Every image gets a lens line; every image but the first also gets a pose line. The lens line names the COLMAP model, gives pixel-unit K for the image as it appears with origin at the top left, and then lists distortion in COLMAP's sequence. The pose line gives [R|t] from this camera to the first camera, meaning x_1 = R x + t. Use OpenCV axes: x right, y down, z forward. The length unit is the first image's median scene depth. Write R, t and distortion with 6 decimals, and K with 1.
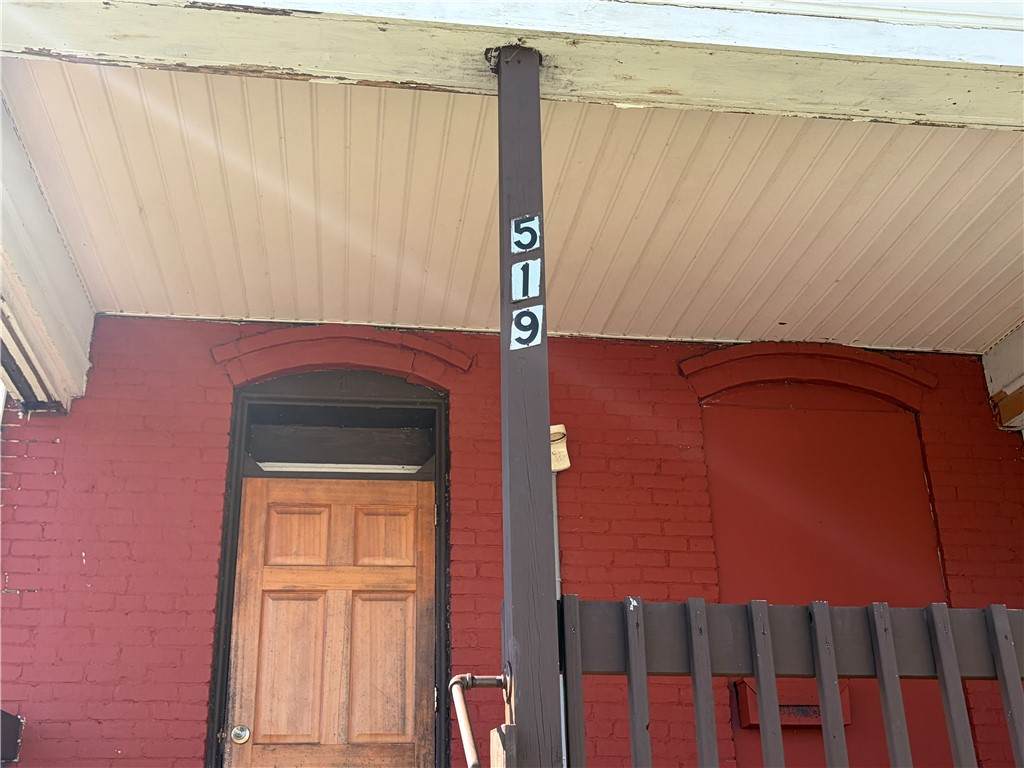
lens RADIAL K [[1134.3, 0, 512.0], [0, 1134.3, 384.0], [0, 0, 1]] dist [-0.002121, 0.000174]
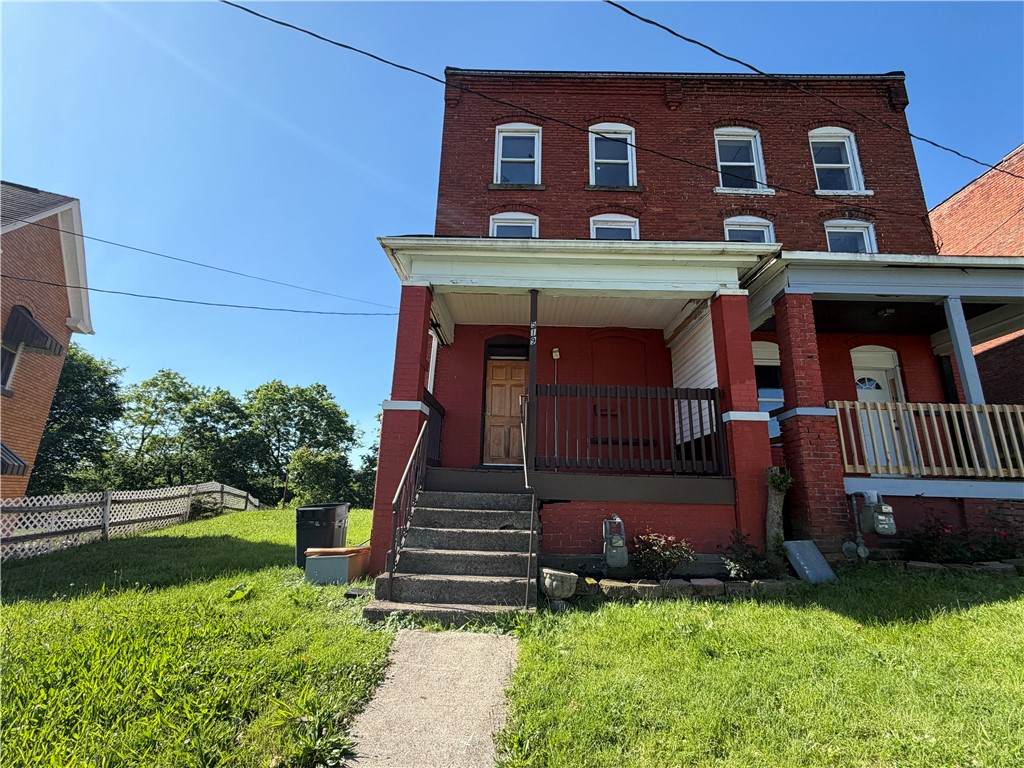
lens RADIAL K [[444.1, 0, 515.3], [0, 444.1, 385.8], [0, 0, 1]] dist [0.001988, -0.000244]
pose [[0.988107, 0.008814, -0.153516, 0.153173], [0.016580, 0.986428, 0.163355, -0.107675], [0.152872, -0.163957, 0.974550, -0.755206]]
